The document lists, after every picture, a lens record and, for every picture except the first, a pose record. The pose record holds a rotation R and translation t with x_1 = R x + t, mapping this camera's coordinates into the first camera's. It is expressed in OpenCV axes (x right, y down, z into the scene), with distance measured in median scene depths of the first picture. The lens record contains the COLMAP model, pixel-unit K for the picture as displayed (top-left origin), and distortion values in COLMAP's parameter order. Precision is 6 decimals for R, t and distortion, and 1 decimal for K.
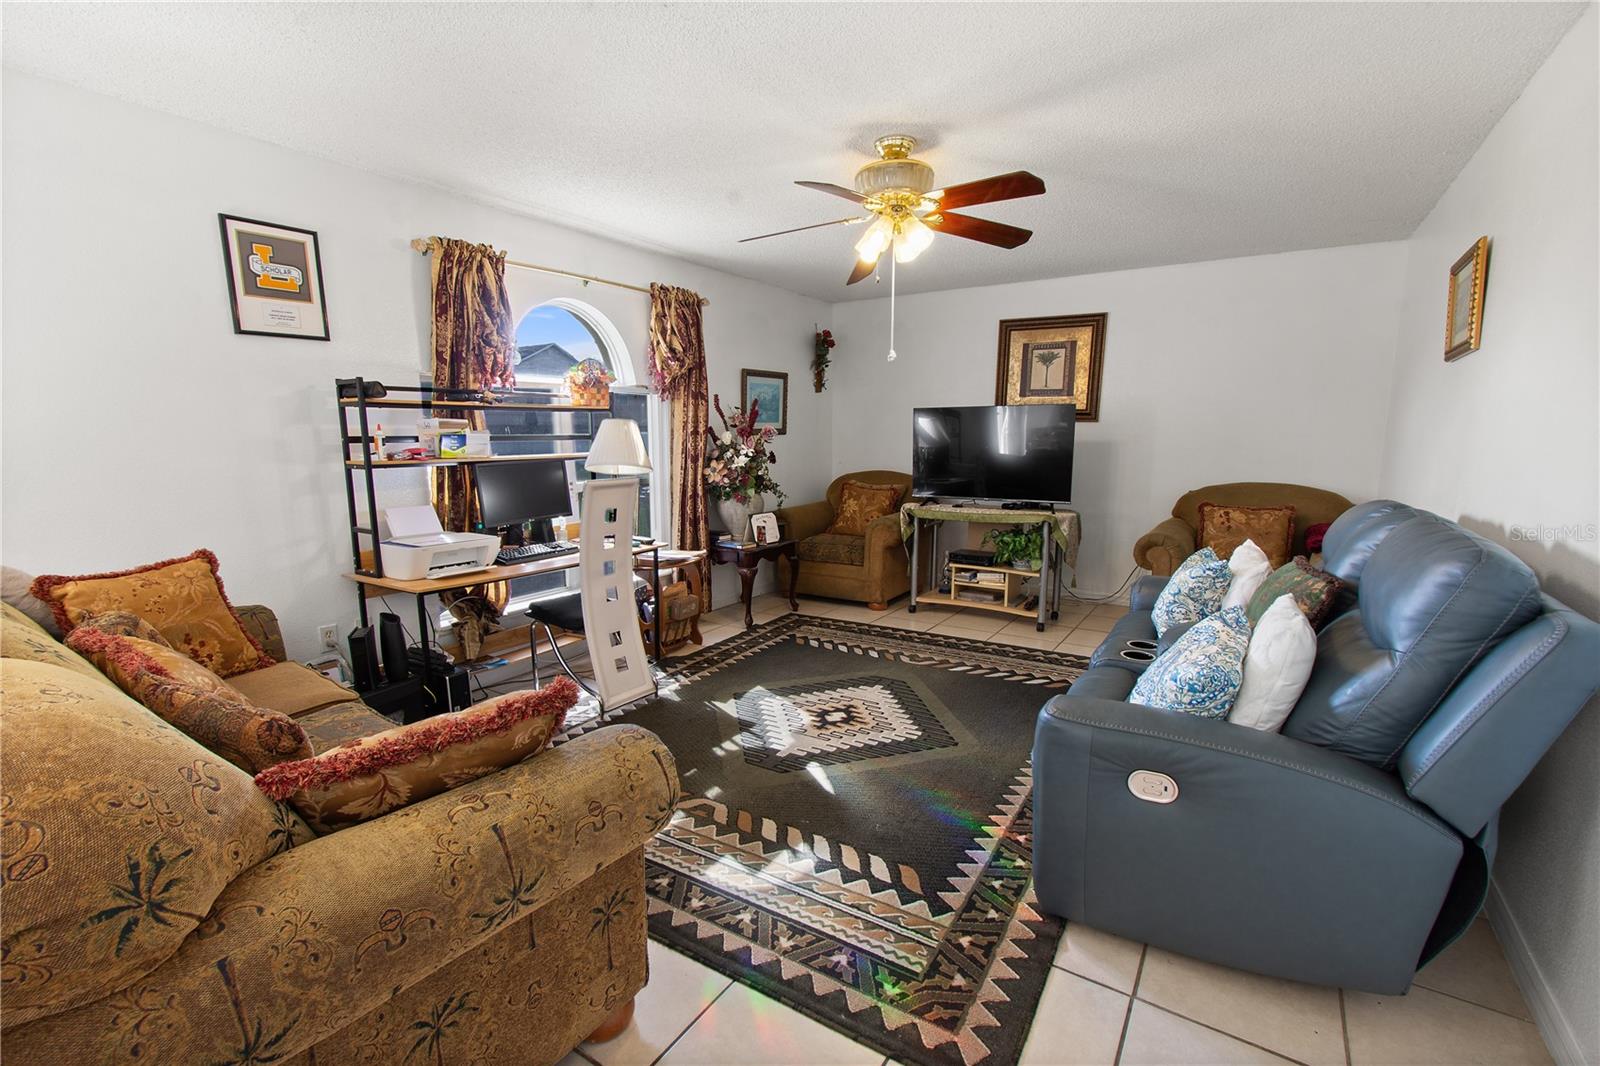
lens RADIAL K [[712.3, 0, 795.7], [0, 712.3, 535.6], [0, 0, 1]] dist [0.005360, -0.002009]
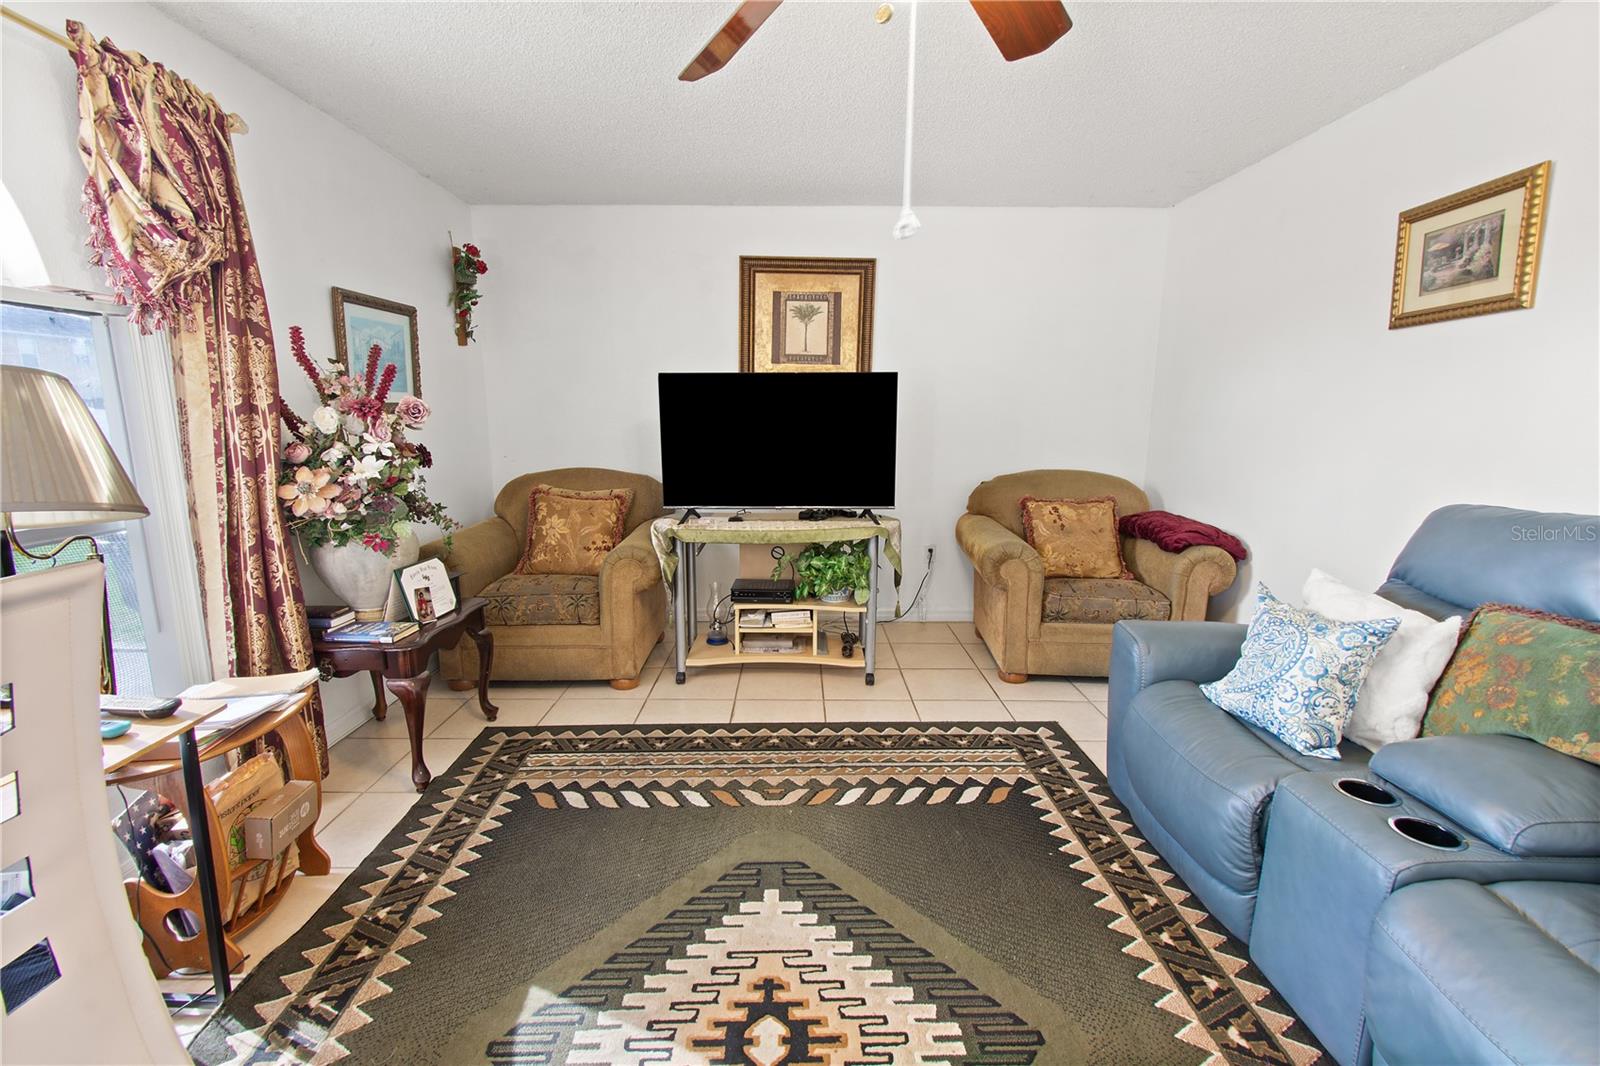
lens RADIAL K [[712.3, 0, 798.2], [0, 712.3, 543.8], [0, 0, 1]] dist [0.005360, -0.002009]
pose [[0.840982, -0.095208, 0.532621, -0.096482], [0.073394, 0.995371, 0.062041, -0.061119], [-0.536063, -0.013084, 0.844077, 0.424267]]
